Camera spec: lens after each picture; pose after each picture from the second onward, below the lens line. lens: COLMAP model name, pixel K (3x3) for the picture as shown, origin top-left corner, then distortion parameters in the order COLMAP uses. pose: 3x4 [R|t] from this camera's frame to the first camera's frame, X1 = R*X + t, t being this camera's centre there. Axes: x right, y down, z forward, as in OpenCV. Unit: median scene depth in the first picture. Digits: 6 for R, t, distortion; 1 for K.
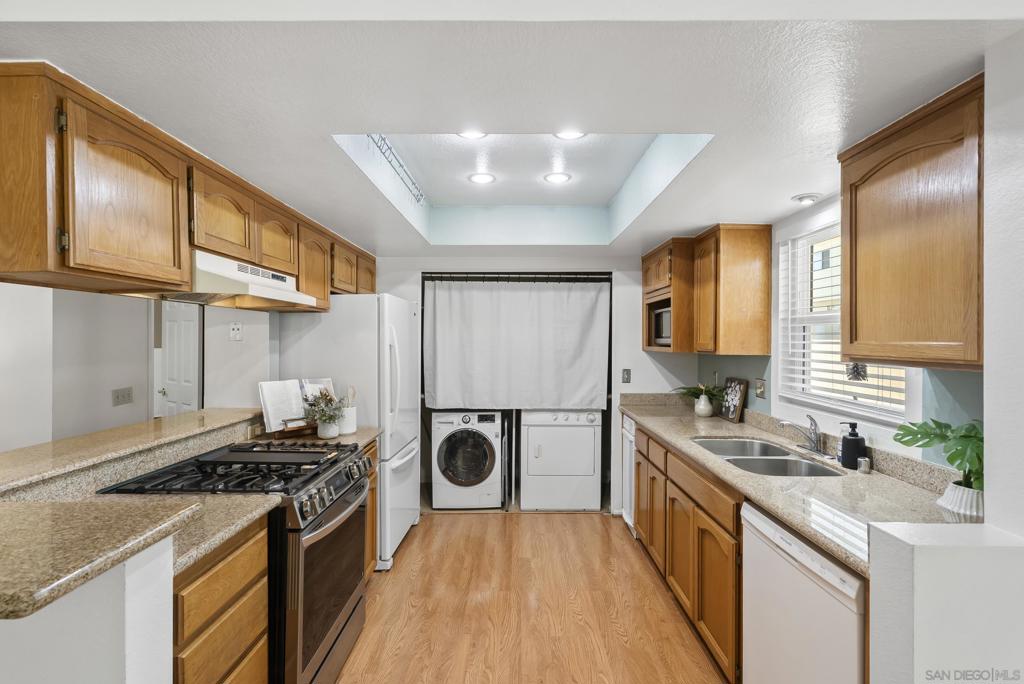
lens RADIAL K [[469.9, 0, 511.0], [0, 469.9, 339.0], [0, 0, 1]] dist [0.001182, 0.000435]
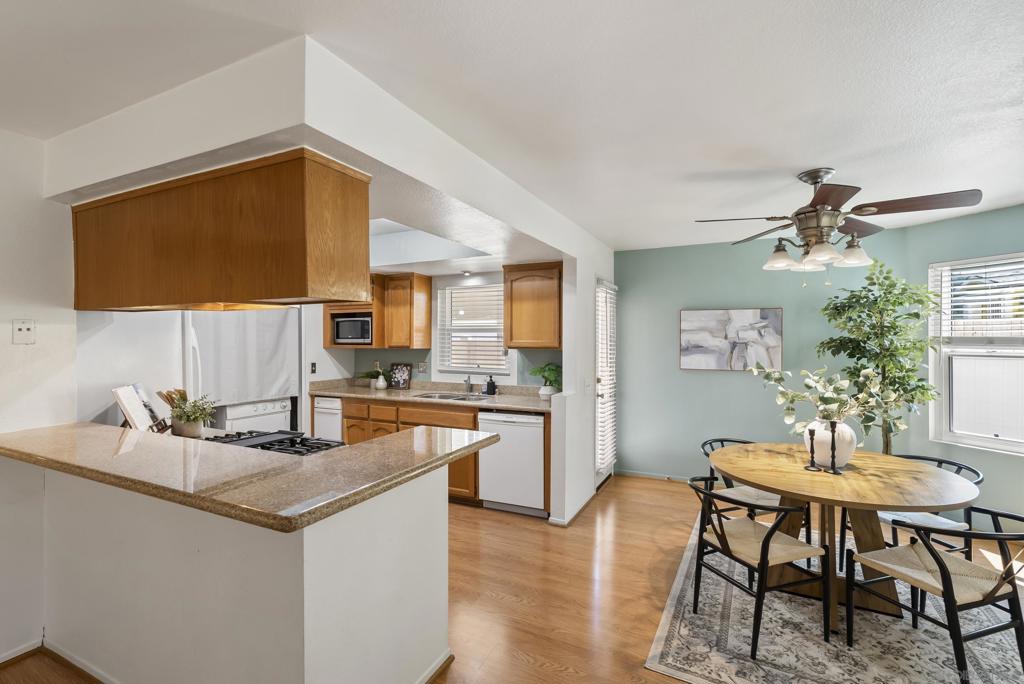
lens RADIAL K [[470.5, 0, 517.1], [0, 470.5, 338.4], [0, 0, 1]] dist [-0.006389, 0.000590]
pose [[0.431490, -0.001318, 0.902117, -0.820458], [0.000187, 0.999999, 0.001372, -0.005557], [-0.902118, -0.000423, 0.431490, -0.074216]]
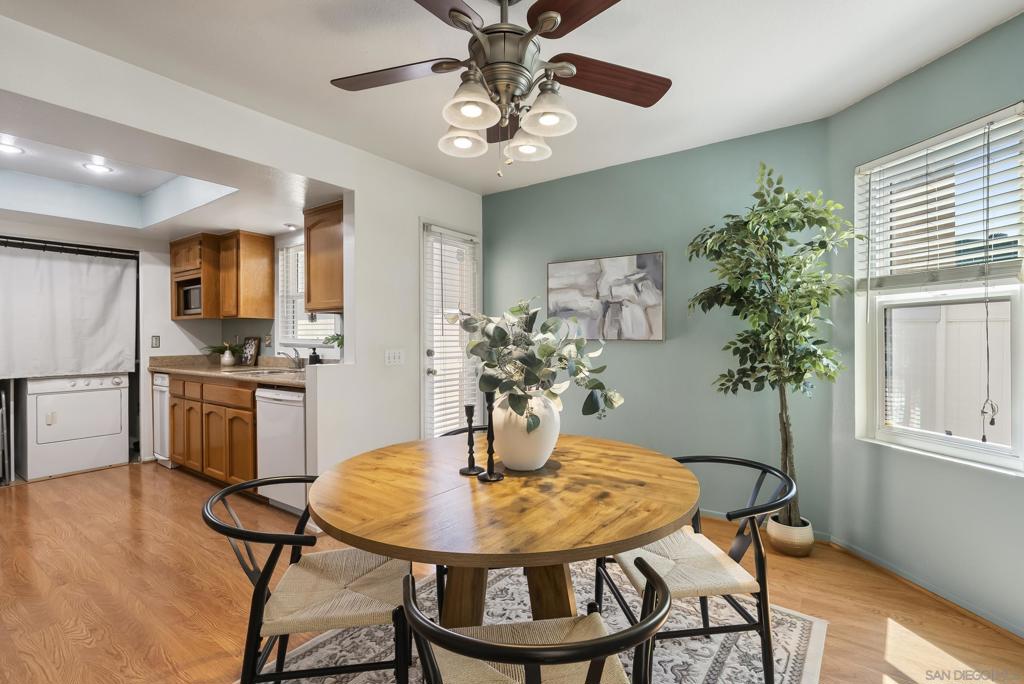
lens RADIAL K [[470.5, 0, 517.1], [0, 470.5, 338.4], [0, 0, 1]] dist [-0.006389, 0.000590]
pose [[0.572289, -0.010927, 0.819979, -0.239796], [0.006884, 0.999940, 0.008521, 0.080356], [-0.820023, 0.000769, 0.572330, -0.497387]]
